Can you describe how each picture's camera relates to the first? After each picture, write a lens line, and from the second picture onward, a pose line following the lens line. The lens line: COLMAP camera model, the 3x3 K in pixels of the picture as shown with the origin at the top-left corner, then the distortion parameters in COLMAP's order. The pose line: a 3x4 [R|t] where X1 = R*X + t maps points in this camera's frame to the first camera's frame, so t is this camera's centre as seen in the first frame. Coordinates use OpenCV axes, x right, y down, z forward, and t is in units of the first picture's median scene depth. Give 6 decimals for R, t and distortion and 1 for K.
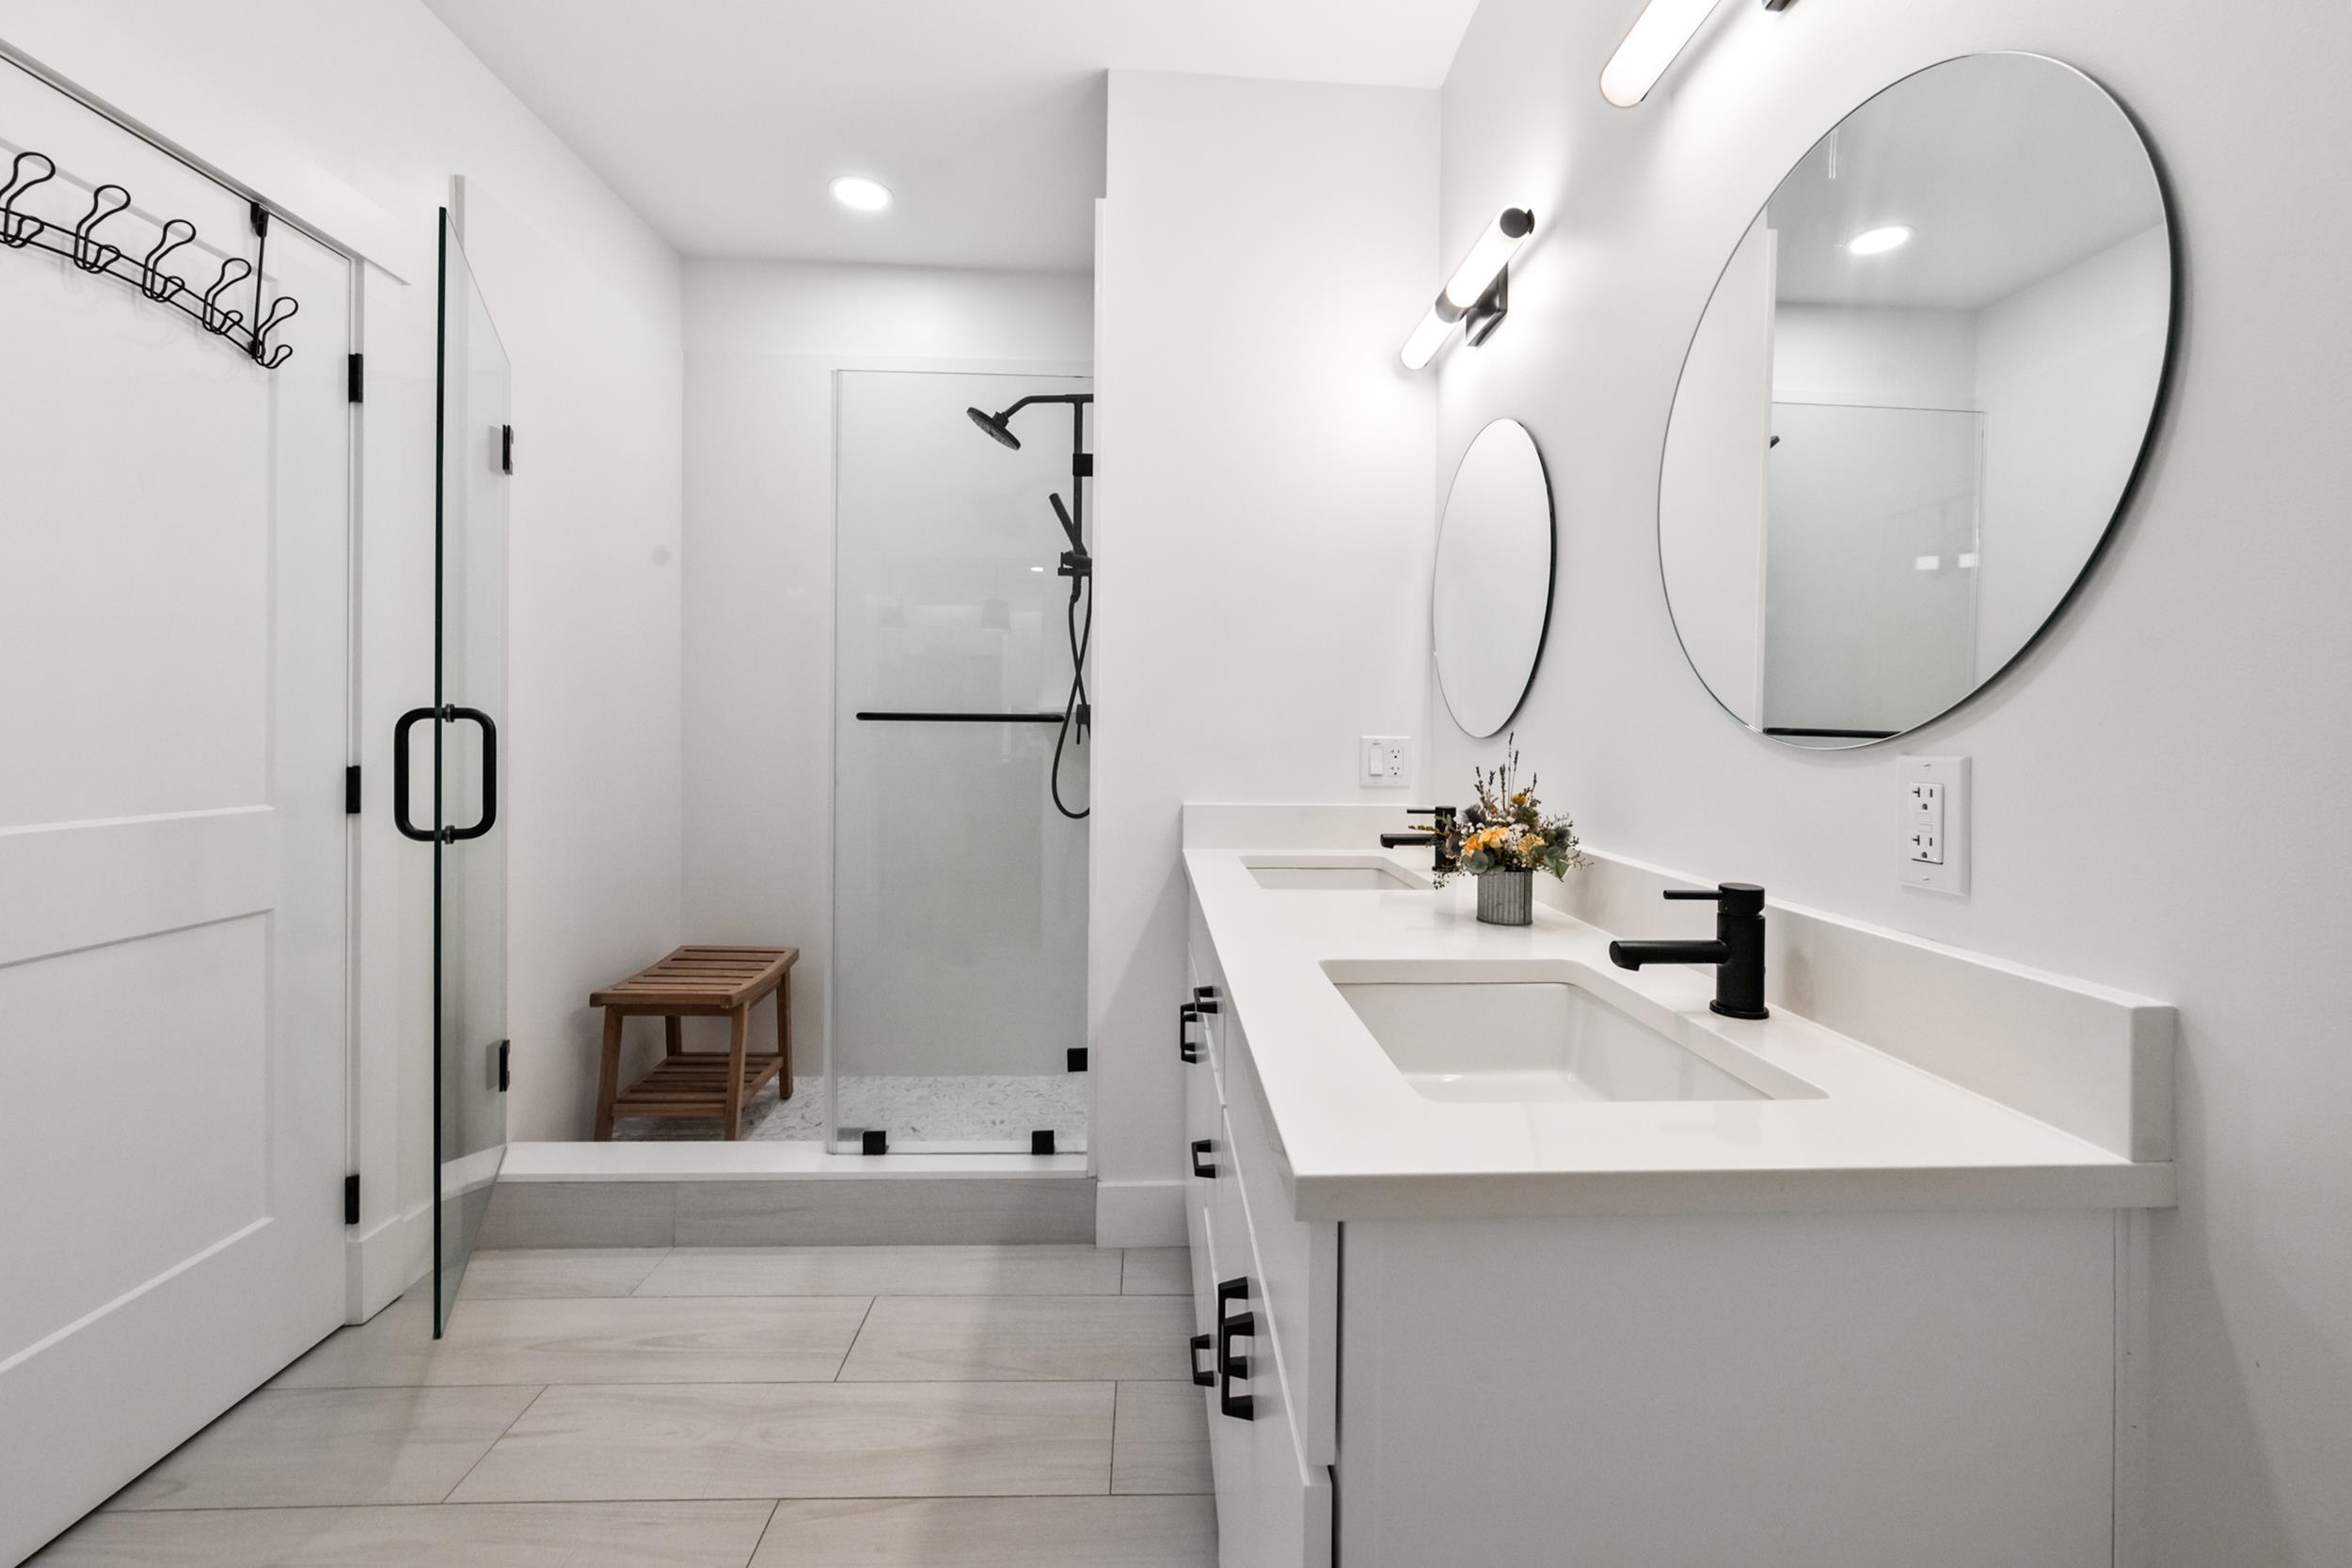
lens RADIAL K [[946.5, 0, 1163.5], [0, 946.5, 731.6], [0, 0, 1]] dist [0.000353, -0.000101]
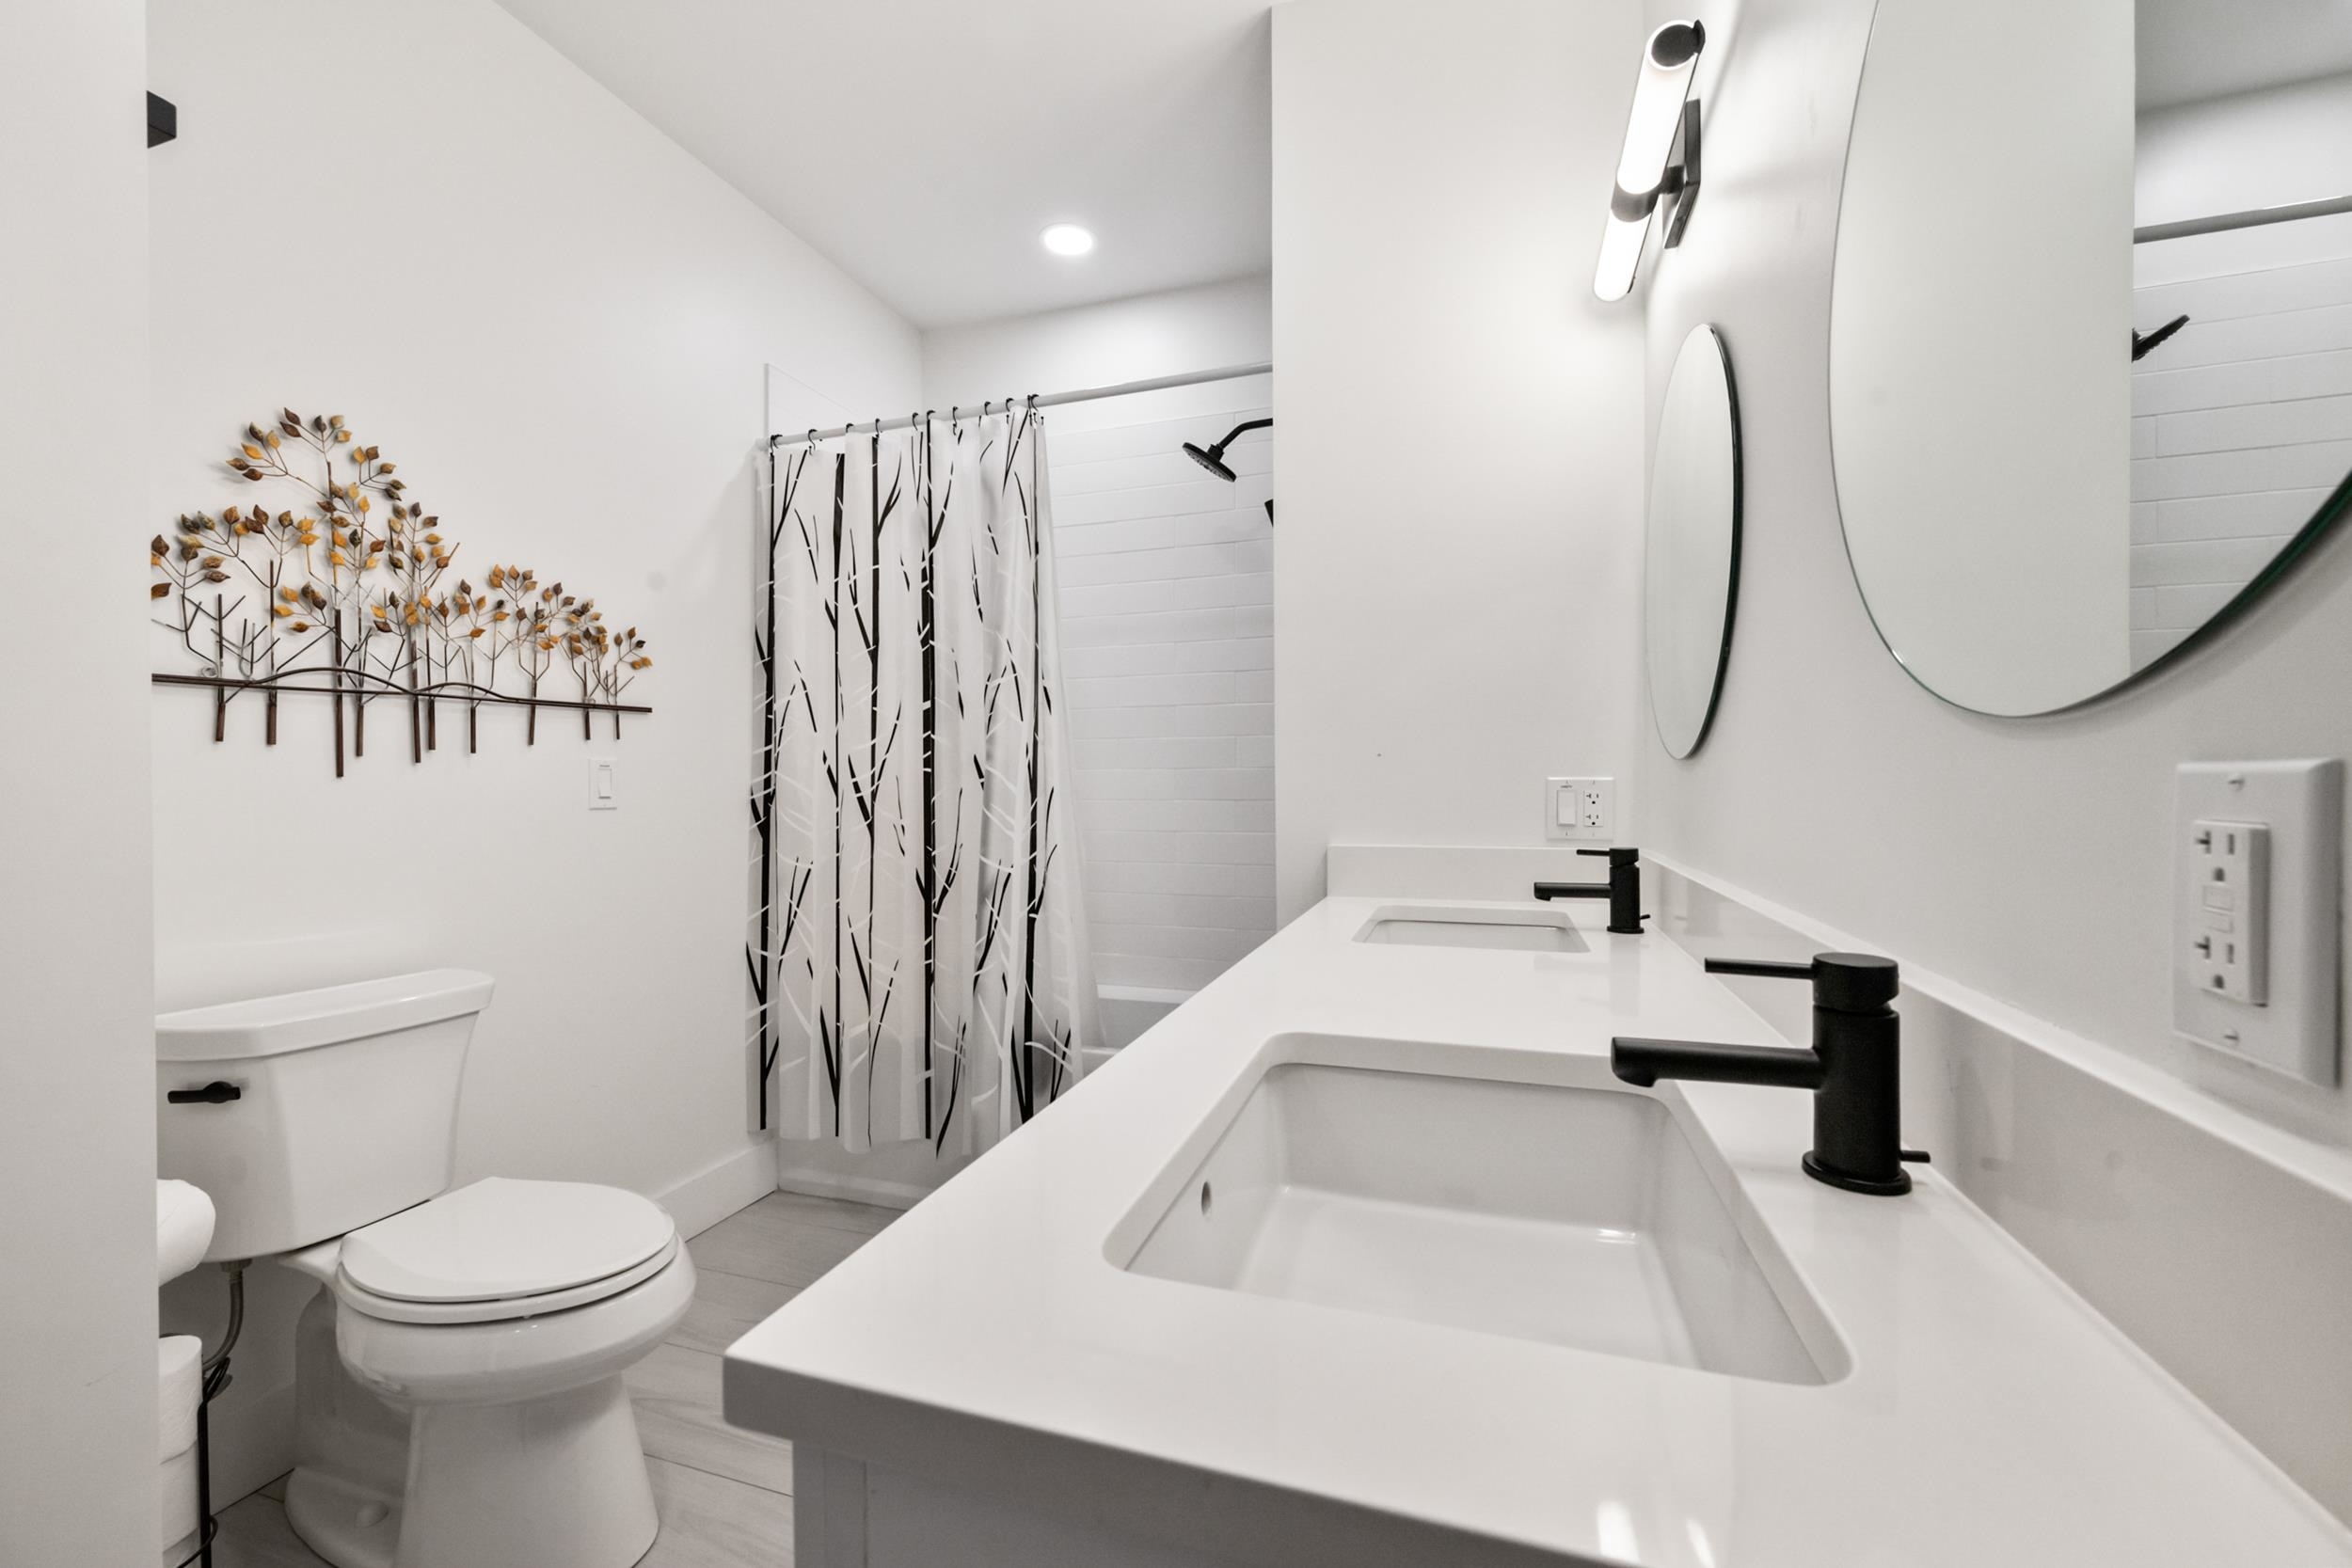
lens RADIAL K [[930.4, 0, 1182.7], [0, 930.4, 781.2], [0, 0, 1]] dist [-0.000170, -0.000038]
pose [[0.946032, -0.001154, -0.324071, 0.182085], [-0.001581, 0.999965, -0.008178, 0.027974], [0.324069, 0.008249, 0.945998, 0.152178]]
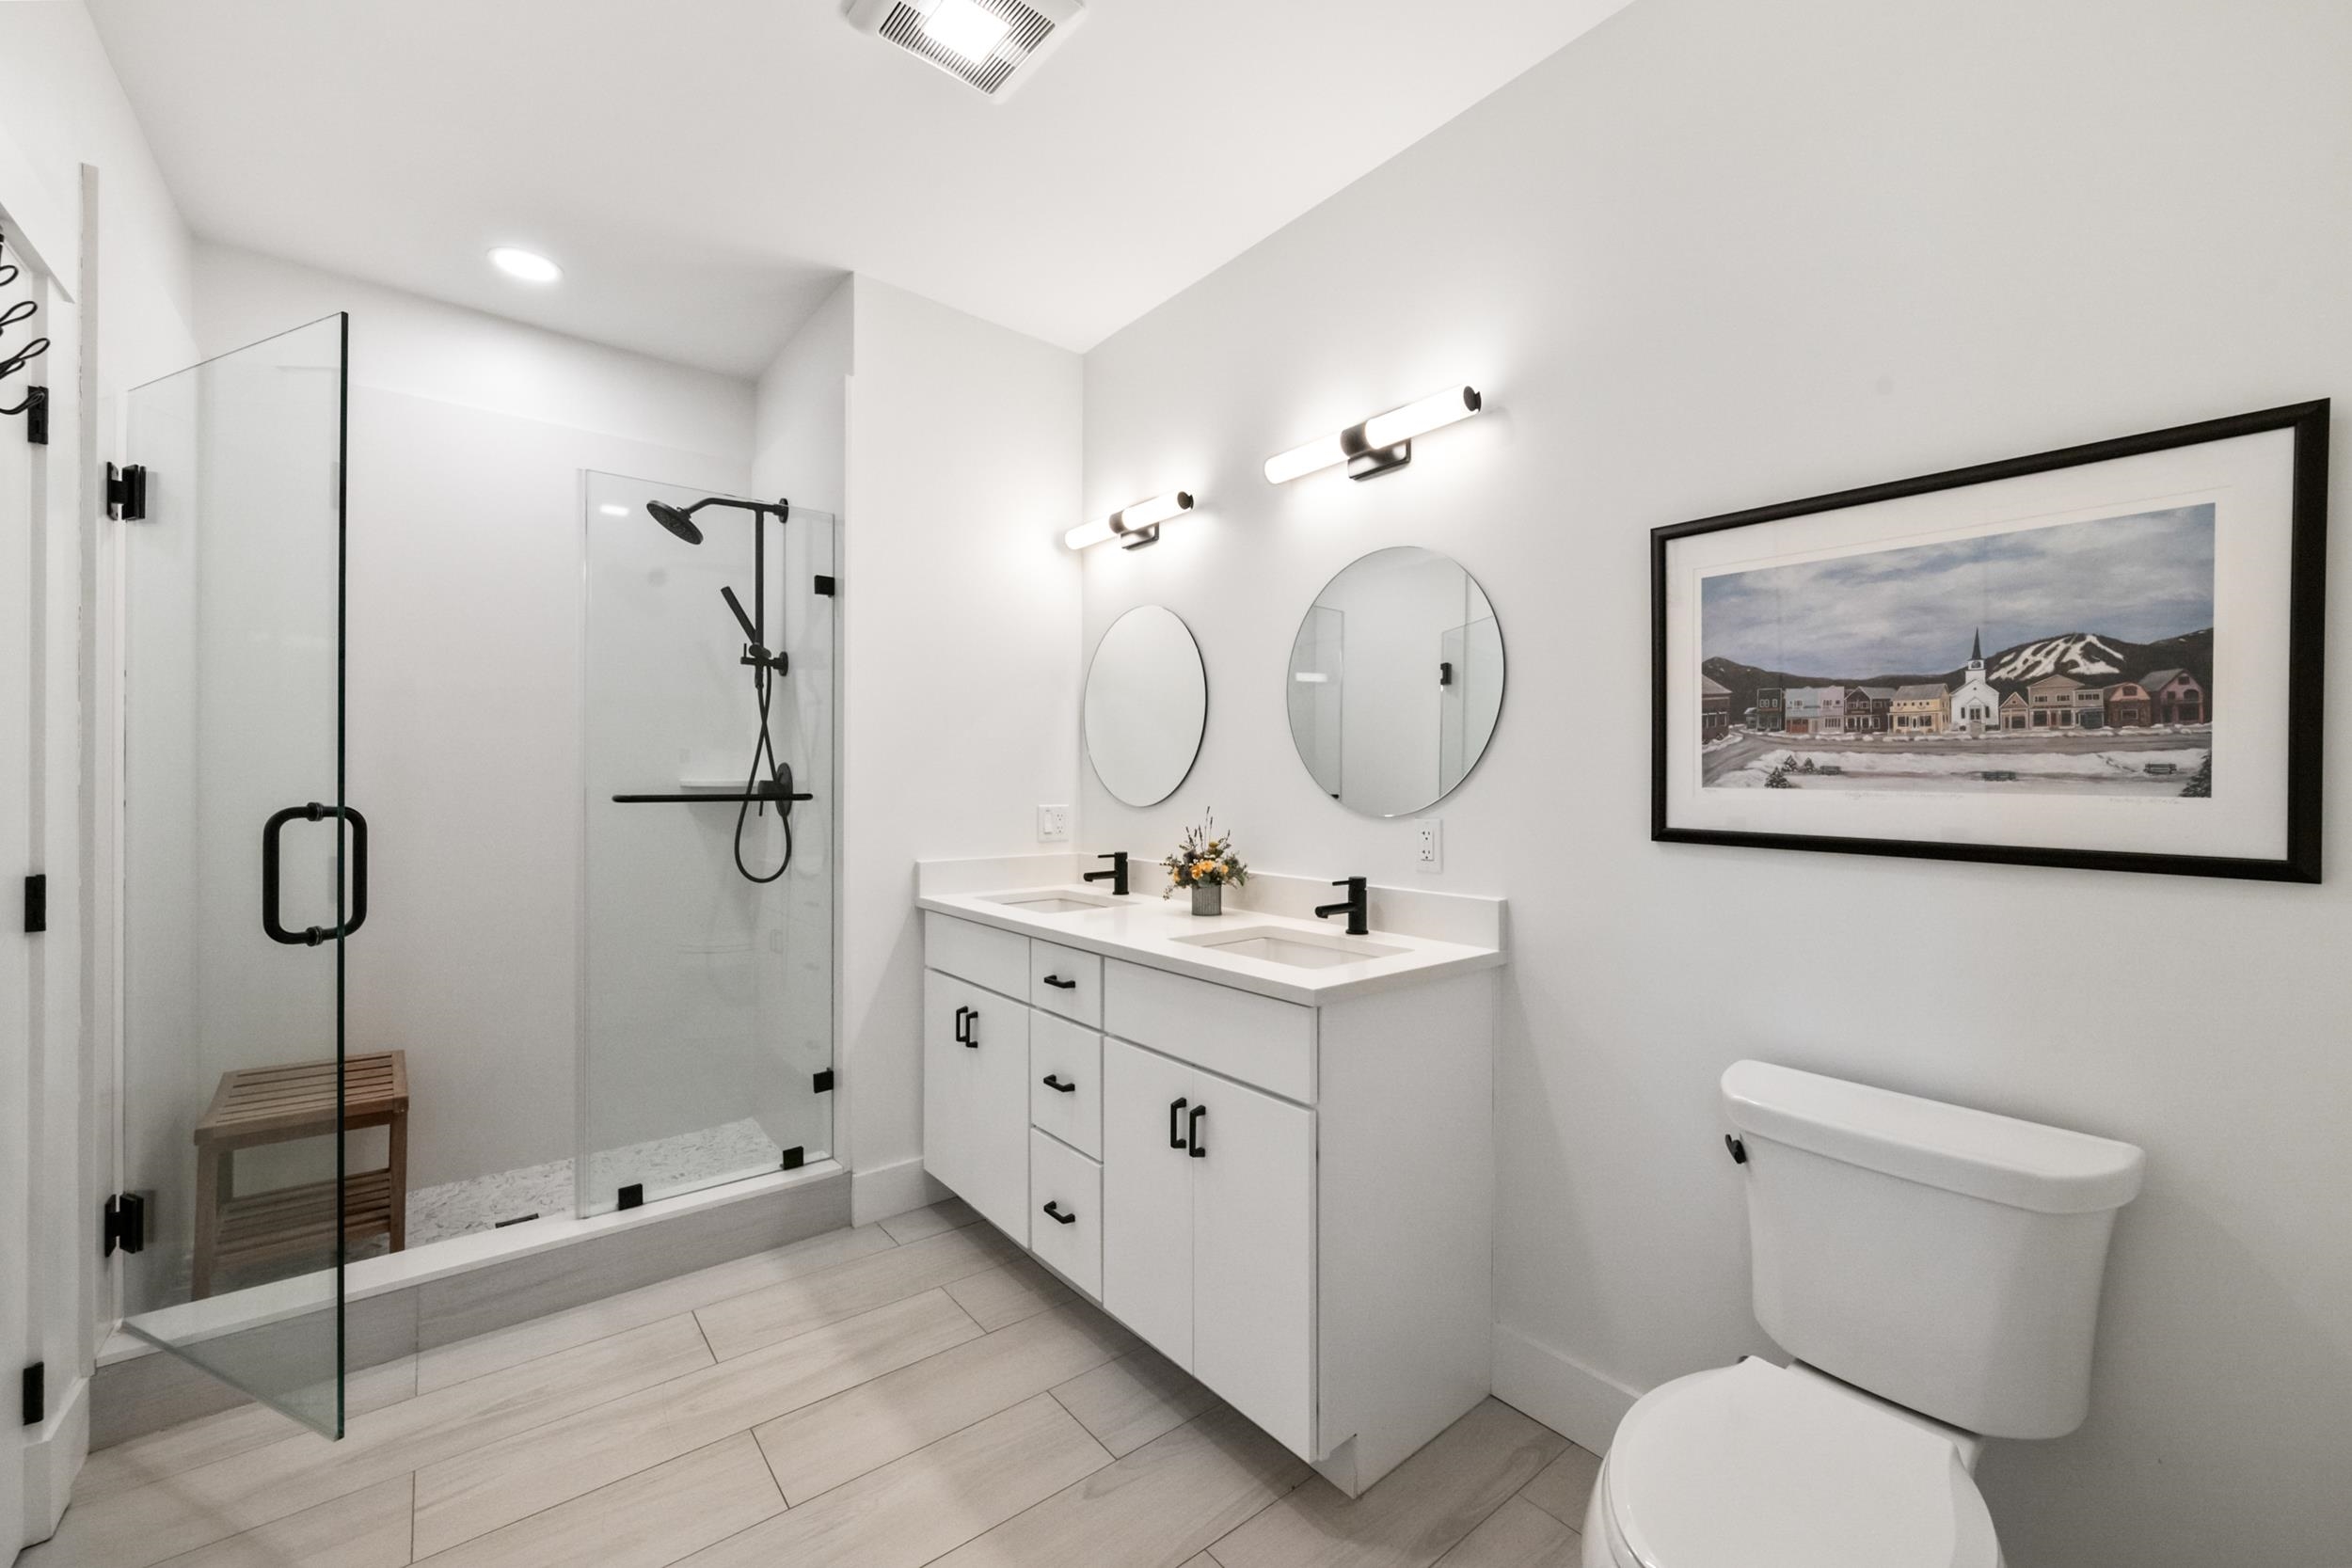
lens RADIAL K [[930.4, 0, 1182.7], [0, 930.4, 781.2], [0, 0, 1]] dist [-0.000170, -0.000038]
pose [[0.801526, -0.009330, 0.597887, -0.462519], [0.010839, 0.999941, 0.001073, -0.031622], [-0.597862, 0.005620, 0.801580, -0.234420]]
